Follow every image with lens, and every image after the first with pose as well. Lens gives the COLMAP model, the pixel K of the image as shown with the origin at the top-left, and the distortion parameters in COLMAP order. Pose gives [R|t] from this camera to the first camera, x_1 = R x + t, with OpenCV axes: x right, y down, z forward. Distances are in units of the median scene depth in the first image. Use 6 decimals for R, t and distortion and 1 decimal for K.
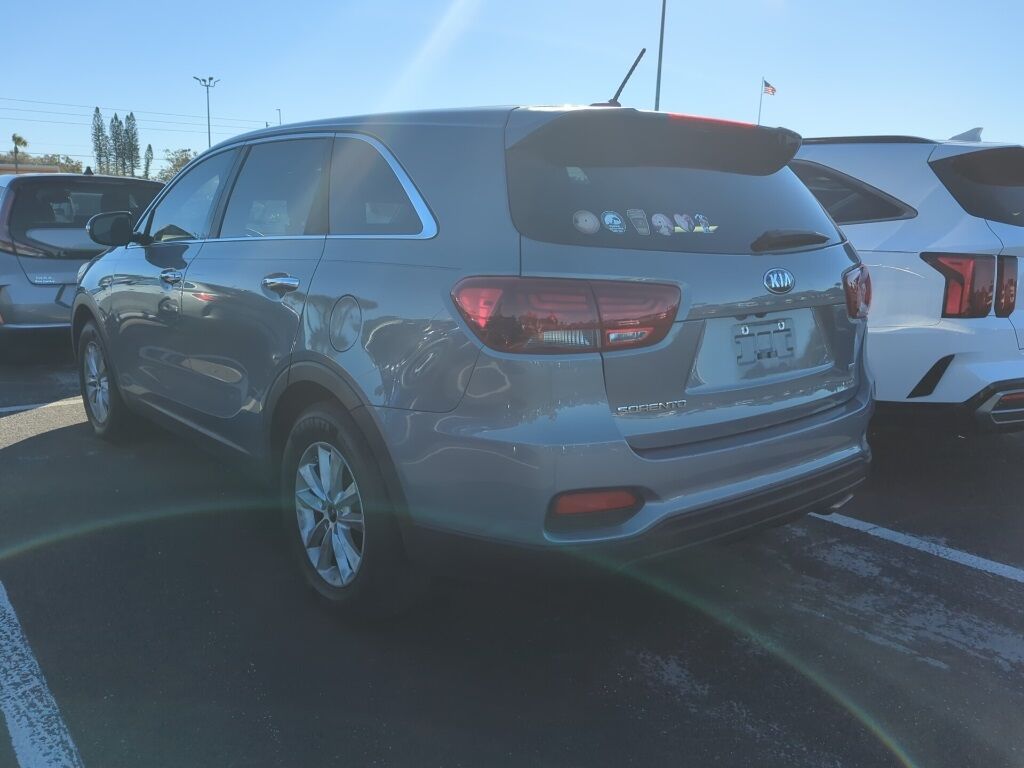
lens RADIAL K [[848.2, 0, 512.0], [0, 848.2, 384.0], [0, 0, 1]] dist [-0.000898, -0.001954]
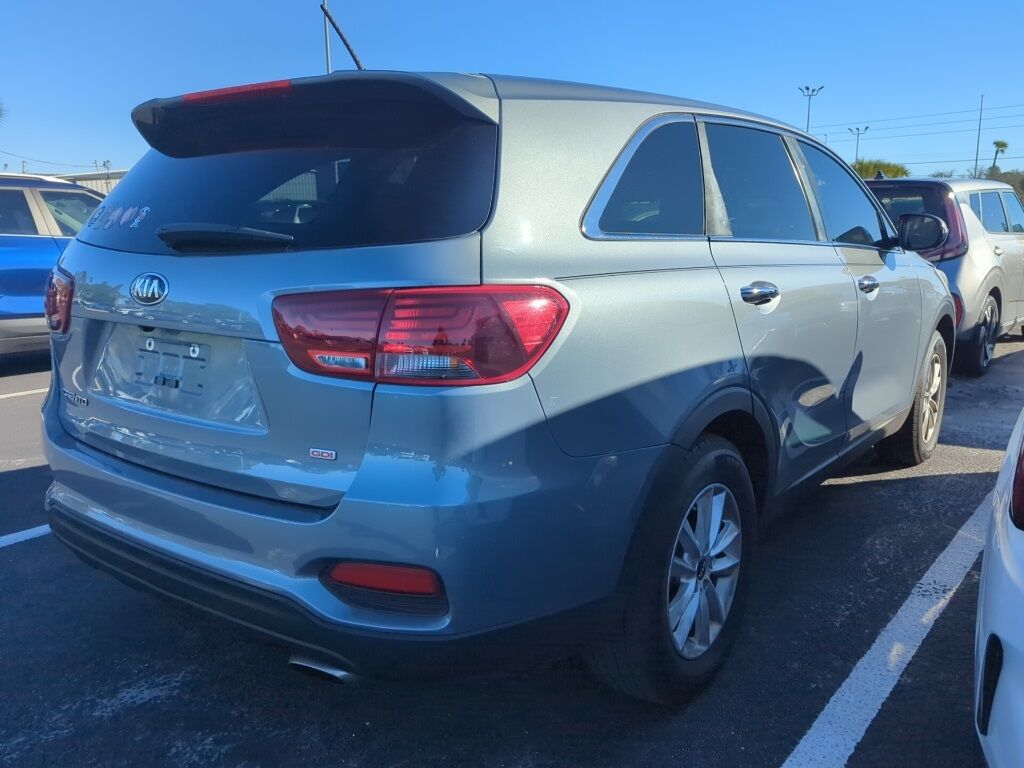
lens RADIAL K [[848.2, 0, 512.0], [0, 848.2, 384.0], [0, 0, 1]] dist [-0.000898, -0.001954]
pose [[0.225793, 0.171346, -0.958988, 0.967246], [-0.183619, 0.974251, 0.130840, -0.166799], [0.956714, 0.146545, 0.251442, 0.948411]]
